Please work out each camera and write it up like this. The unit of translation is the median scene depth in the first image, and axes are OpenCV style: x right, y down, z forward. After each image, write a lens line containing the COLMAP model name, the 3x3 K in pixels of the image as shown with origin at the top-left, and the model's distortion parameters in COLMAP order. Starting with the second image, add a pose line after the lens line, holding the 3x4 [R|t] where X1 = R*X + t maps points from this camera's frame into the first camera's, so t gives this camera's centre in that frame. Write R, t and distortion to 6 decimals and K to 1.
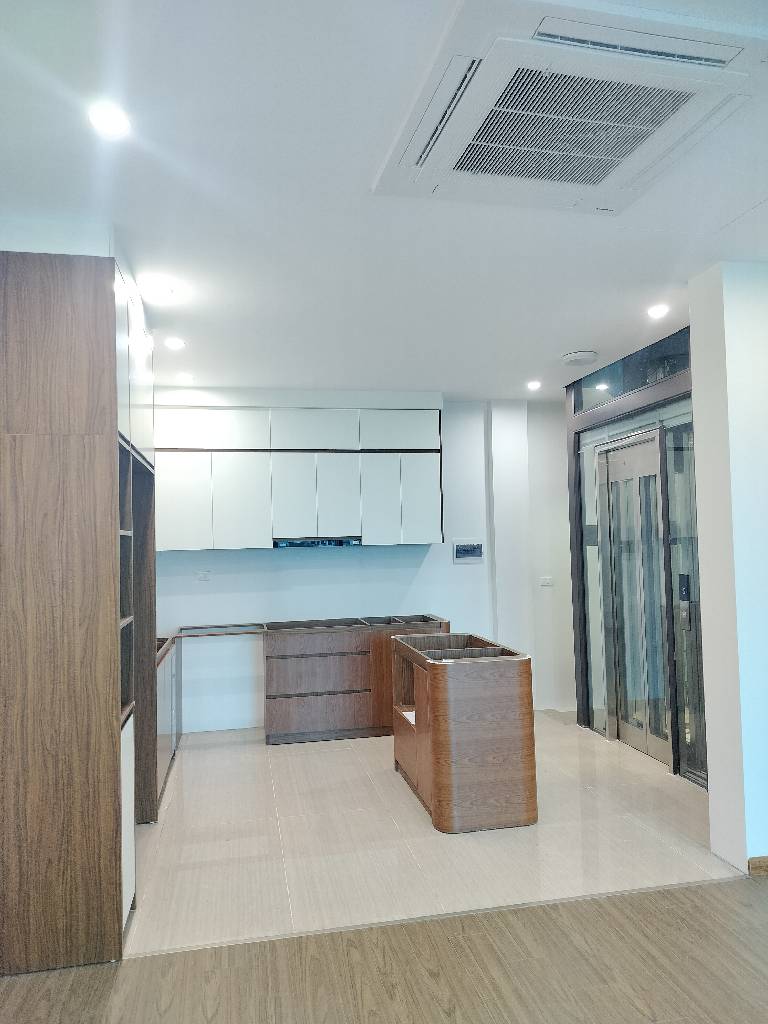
lens RADIAL K [[729.5, 0, 391.5], [0, 729.5, 525.2], [0, 0, 1]] dist [0.095001, -0.065567]
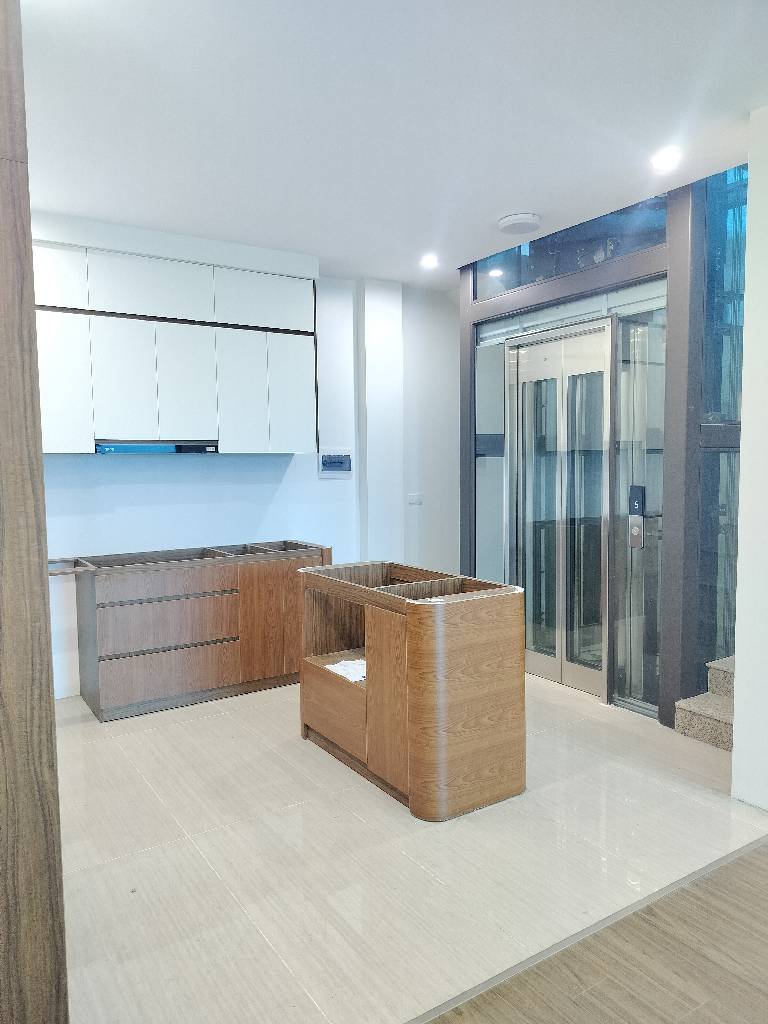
lens RADIAL K [[729.5, 0, 391.5], [0, 729.5, 525.2], [0, 0, 1]] dist [0.095001, -0.065567]
pose [[0.929358, -0.018833, 0.368700, -0.159107], [-0.018927, 0.994954, 0.098531, 0.024418], [-0.368695, -0.098549, 0.924312, 0.223020]]
